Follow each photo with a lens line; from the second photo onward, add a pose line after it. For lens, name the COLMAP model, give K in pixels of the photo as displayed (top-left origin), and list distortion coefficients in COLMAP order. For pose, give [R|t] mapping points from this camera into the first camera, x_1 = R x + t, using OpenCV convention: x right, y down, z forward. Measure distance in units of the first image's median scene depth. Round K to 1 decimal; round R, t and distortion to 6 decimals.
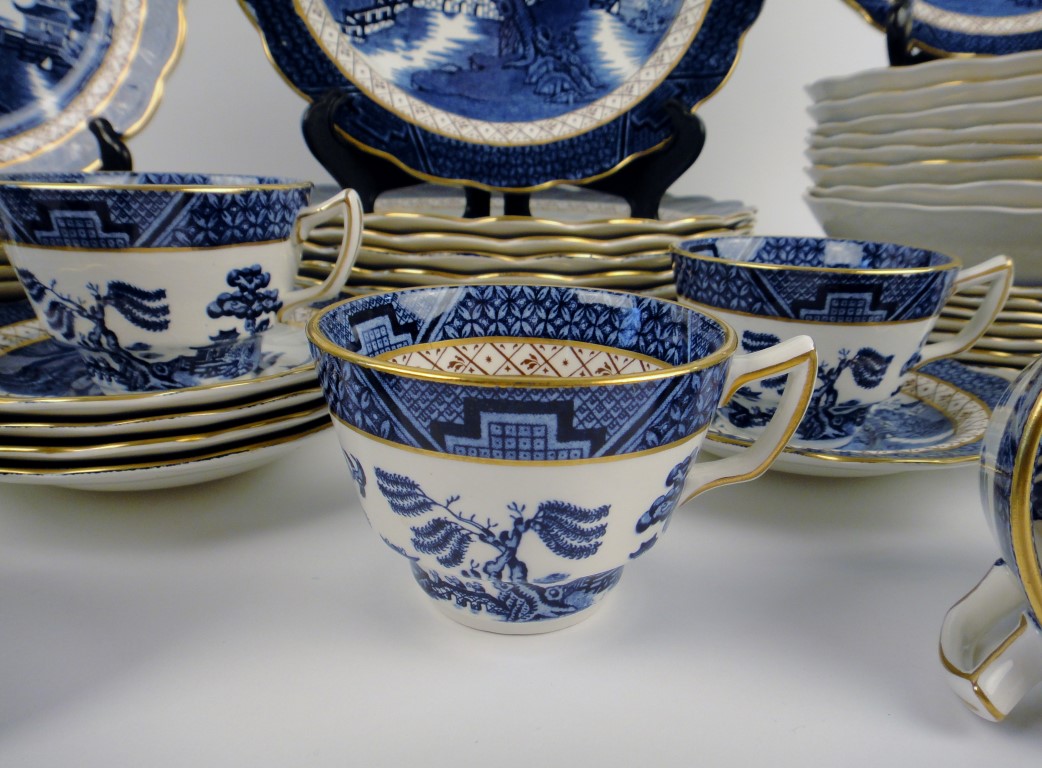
lens RADIAL K [[754.1, 0, 520.3], [0, 754.1, 382.3], [0, 0, 1]] dist [0.004782, -0.003119]
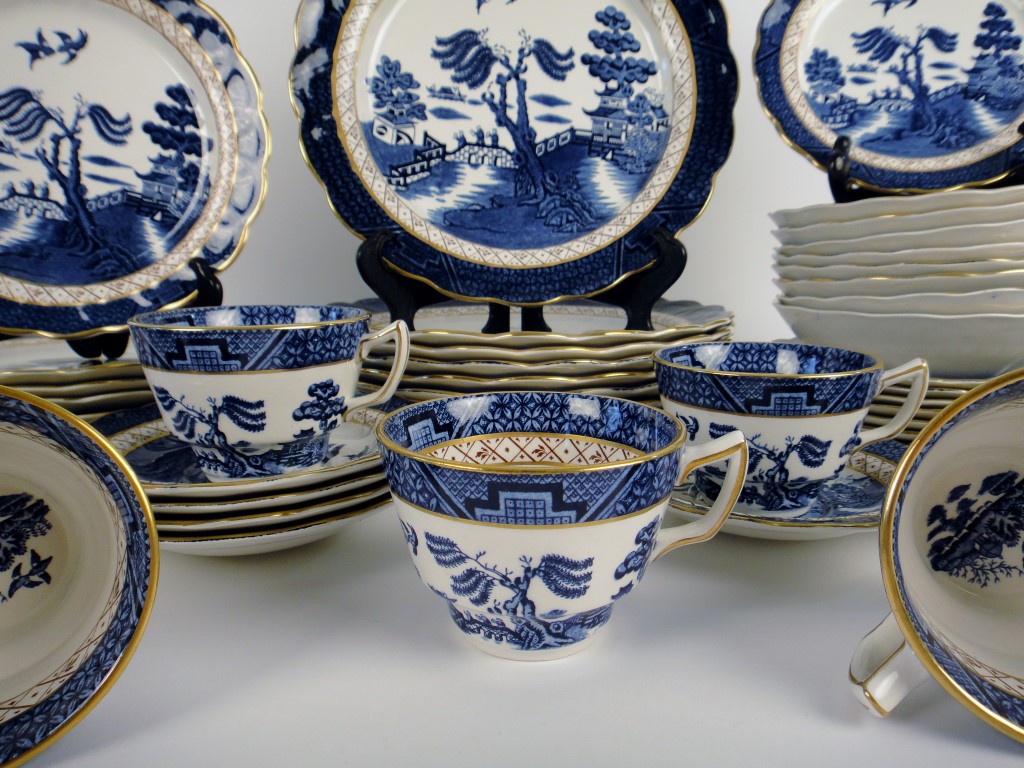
lens RADIAL K [[722.3, 0, 511.6], [0, 722.3, 381.0], [0, 0, 1]] dist [0.003144, 0.000344]
pose [[0.998881, -0.018835, -0.043381, 0.013073], [0.013990, 0.993899, -0.109401, -0.007110], [0.045177, 0.108671, 0.993051, -0.148588]]
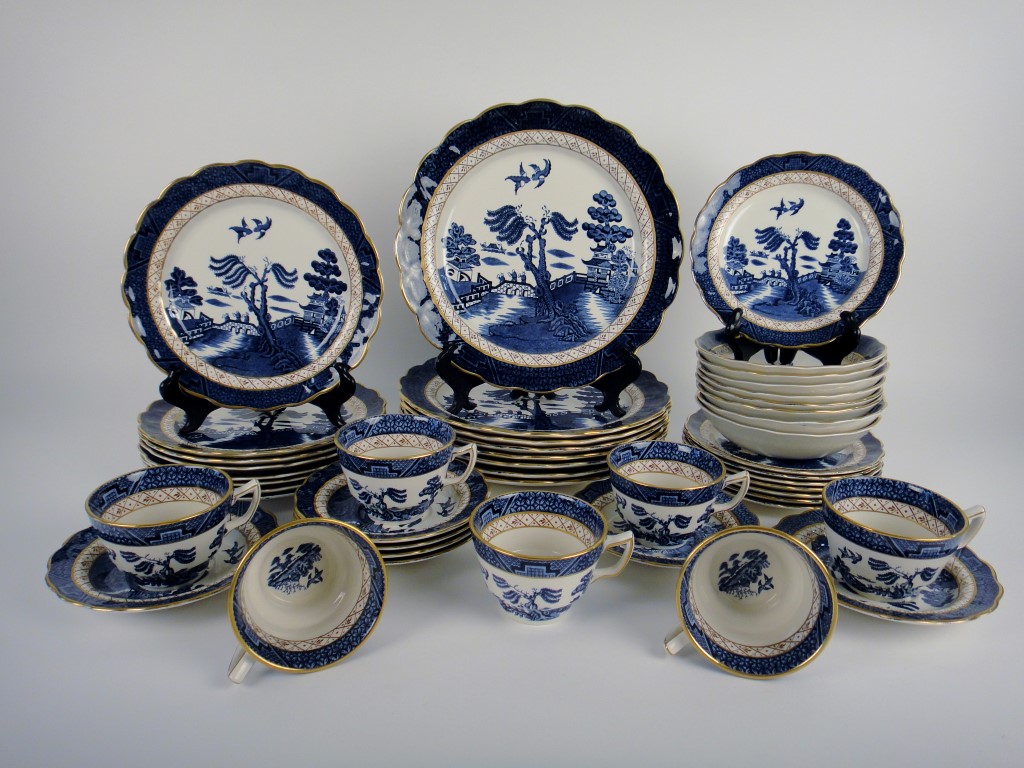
lens RADIAL K [[714.1, 0, 510.4], [0, 714.1, 382.0], [0, 0, 1]] dist [-0.005797, -0.002046]
pose [[0.997955, 0.023412, -0.059473, 0.022646], [-0.022742, 0.999670, 0.011921, -0.324918], [0.059733, -0.010544, 0.998159, -0.897230]]
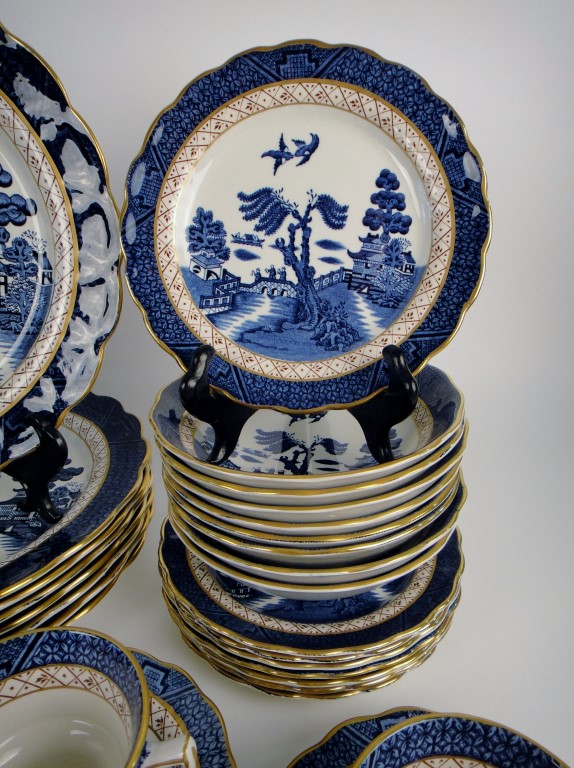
lens RADIAL K [[535.6, 0, 286.8], [0, 535.6, 393.3], [0, 0, 1]] dist [-0.005797, -0.002046]
pose [[0.990829, -0.055716, 0.123101, 0.507667], [0.038806, 0.989986, 0.135725, -0.535848], [-0.129431, -0.129703, 0.983069, 0.216822]]
